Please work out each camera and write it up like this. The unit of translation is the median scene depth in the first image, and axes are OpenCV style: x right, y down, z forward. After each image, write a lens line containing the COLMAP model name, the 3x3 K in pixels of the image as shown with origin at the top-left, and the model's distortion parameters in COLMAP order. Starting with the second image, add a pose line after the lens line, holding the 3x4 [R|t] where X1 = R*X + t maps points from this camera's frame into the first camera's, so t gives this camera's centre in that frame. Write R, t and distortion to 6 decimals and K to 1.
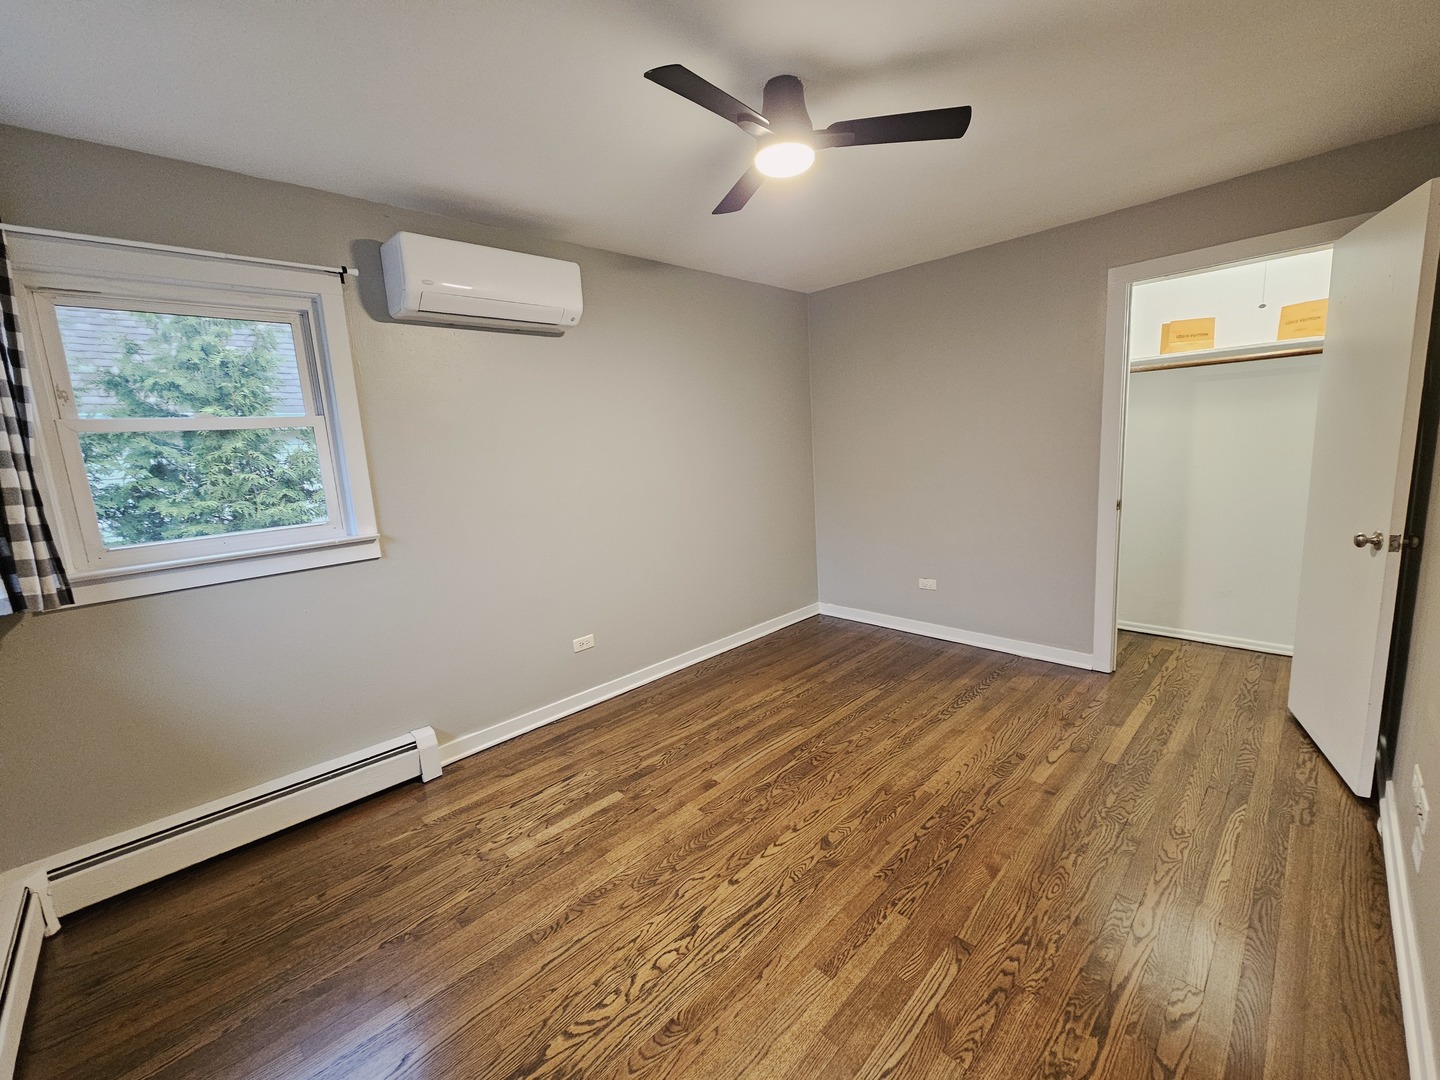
lens RADIAL K [[586.5, 0, 727.9], [0, 586.5, 533.3], [0, 0, 1]] dist [0.006051, -0.002362]
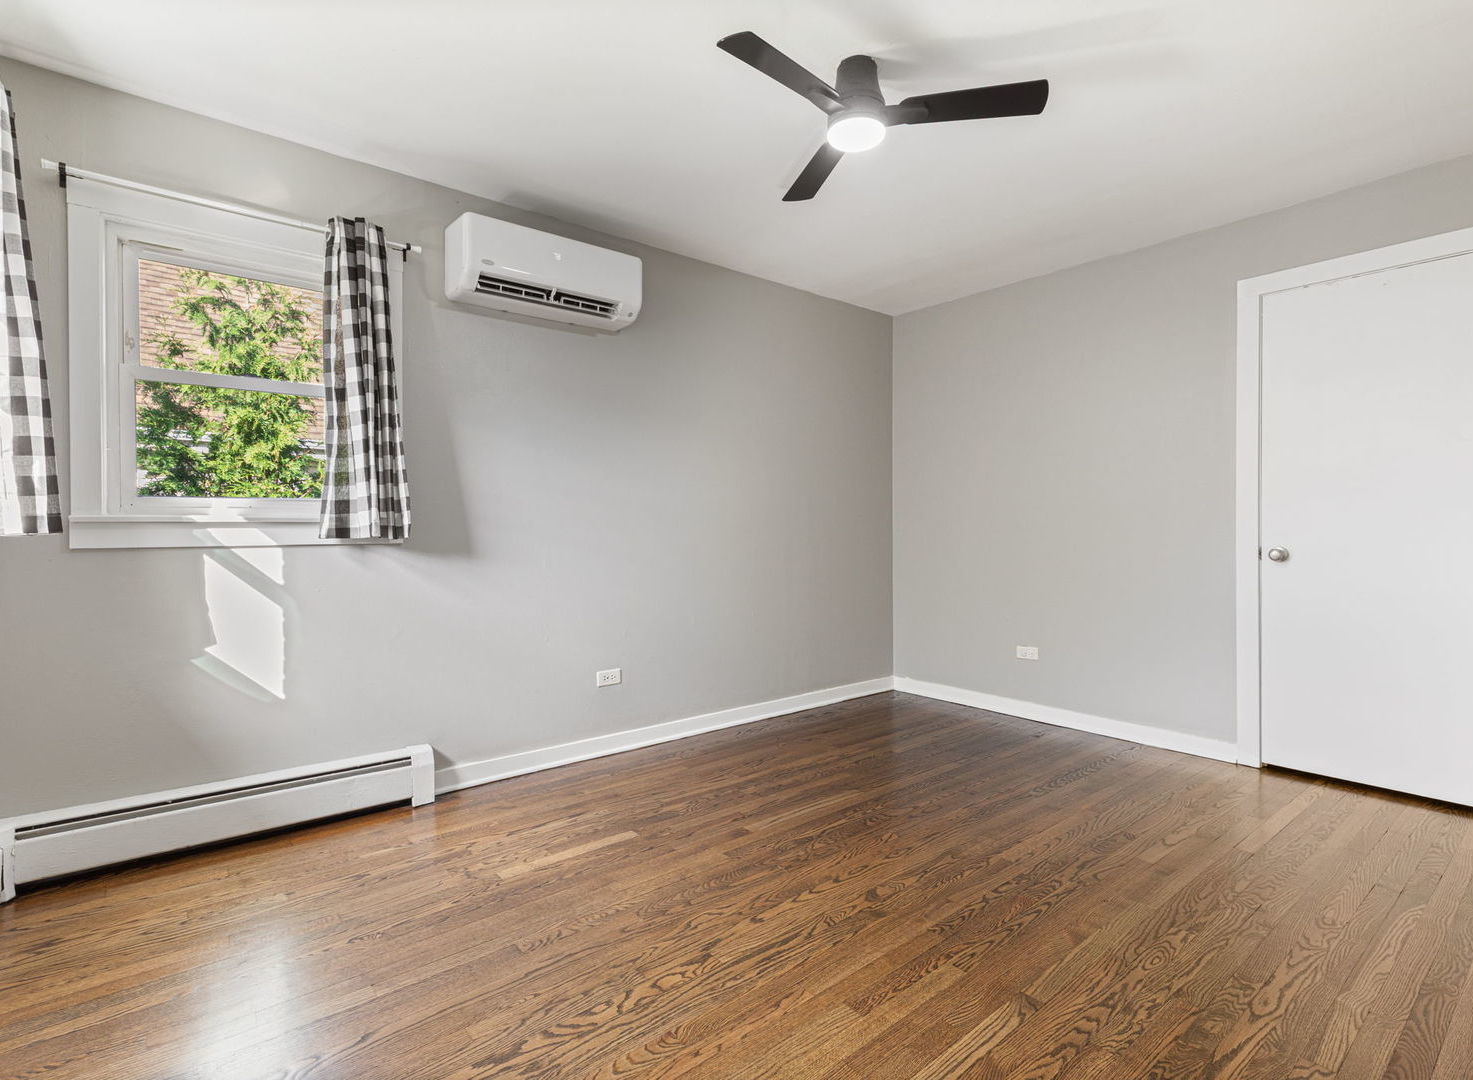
lens RADIAL K [[723.5, 0, 738.3], [0, 723.5, 534.9], [0, 0, 1]] dist [0.009937, -0.000769]
pose [[0.994386, 0.055793, -0.089914, 0.046163], [-0.068491, 0.987062, -0.144977, 0.204180], [0.080662, 0.150321, 0.985341, -0.105279]]
